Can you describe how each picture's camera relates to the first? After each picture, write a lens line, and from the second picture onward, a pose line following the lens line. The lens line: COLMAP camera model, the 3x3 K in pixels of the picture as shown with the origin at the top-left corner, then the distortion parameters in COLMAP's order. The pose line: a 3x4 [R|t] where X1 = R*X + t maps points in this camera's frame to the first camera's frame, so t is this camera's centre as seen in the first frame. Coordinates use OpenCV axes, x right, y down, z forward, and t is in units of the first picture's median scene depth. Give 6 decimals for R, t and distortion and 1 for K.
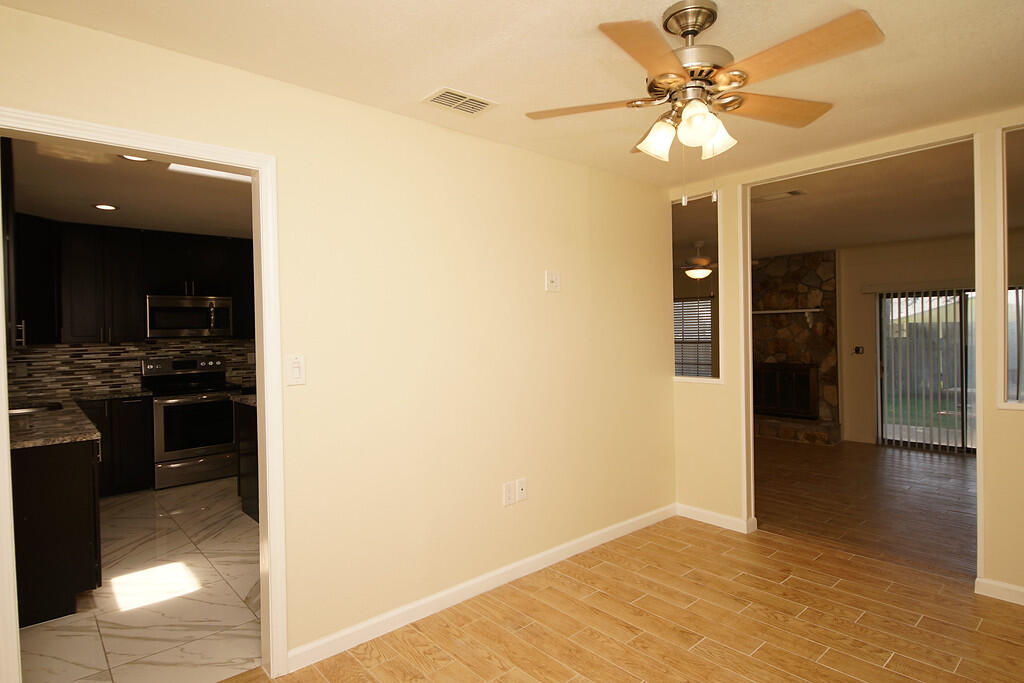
lens RADIAL K [[548.8, 0, 503.1], [0, 548.8, 333.0], [0, 0, 1]] dist [0.032357, -0.031881]
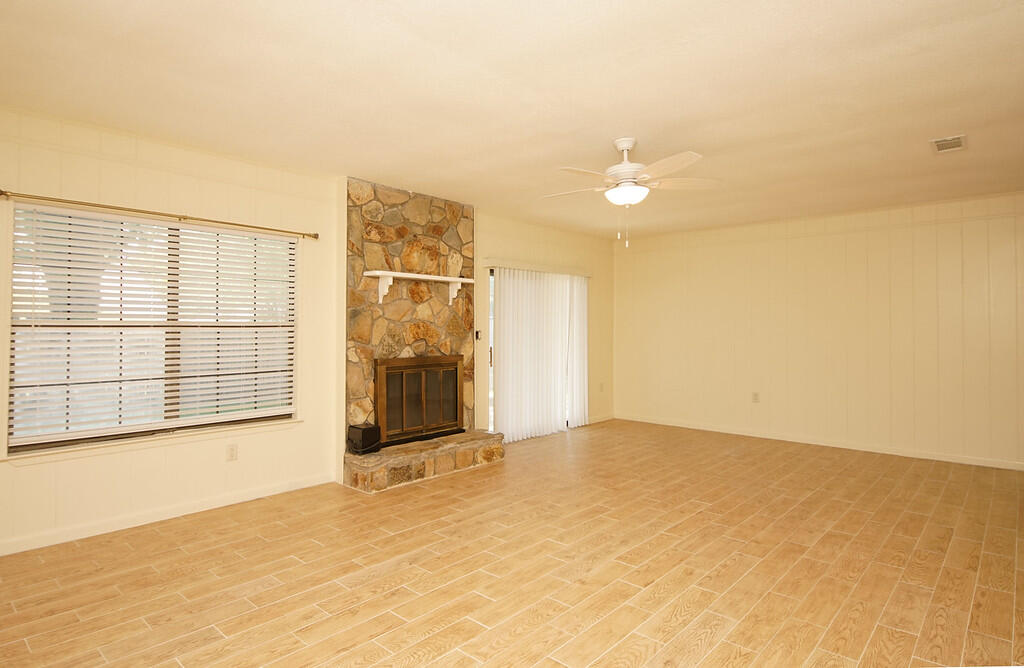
lens RADIAL K [[559.6, 0, 491.5], [0, 559.6, 314.0], [0, 0, 1]] dist [0.010914, -0.016725]
pose [[-0.106382, 0.040478, 0.993501, -0.229869], [0.002121, 0.999178, -0.040482, 0.043033], [-0.994323, -0.002199, -0.106381, 1.369059]]
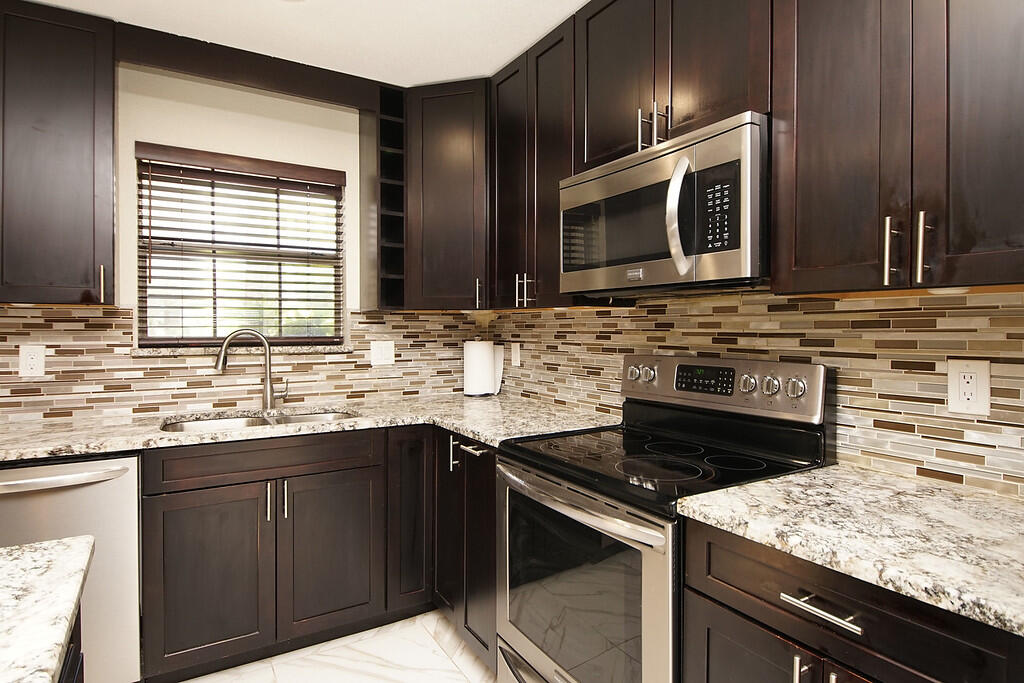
lens RADIAL K [[548.8, 0, 499.7], [0, 548.8, 331.9], [0, 0, 1]] dist [0.032357, -0.031881]
pose [[-0.182422, 0.027697, -0.982830, -0.236216], [-0.003760, 0.999576, 0.028866, 0.020958], [0.983213, 0.008961, -0.182241, 0.914439]]
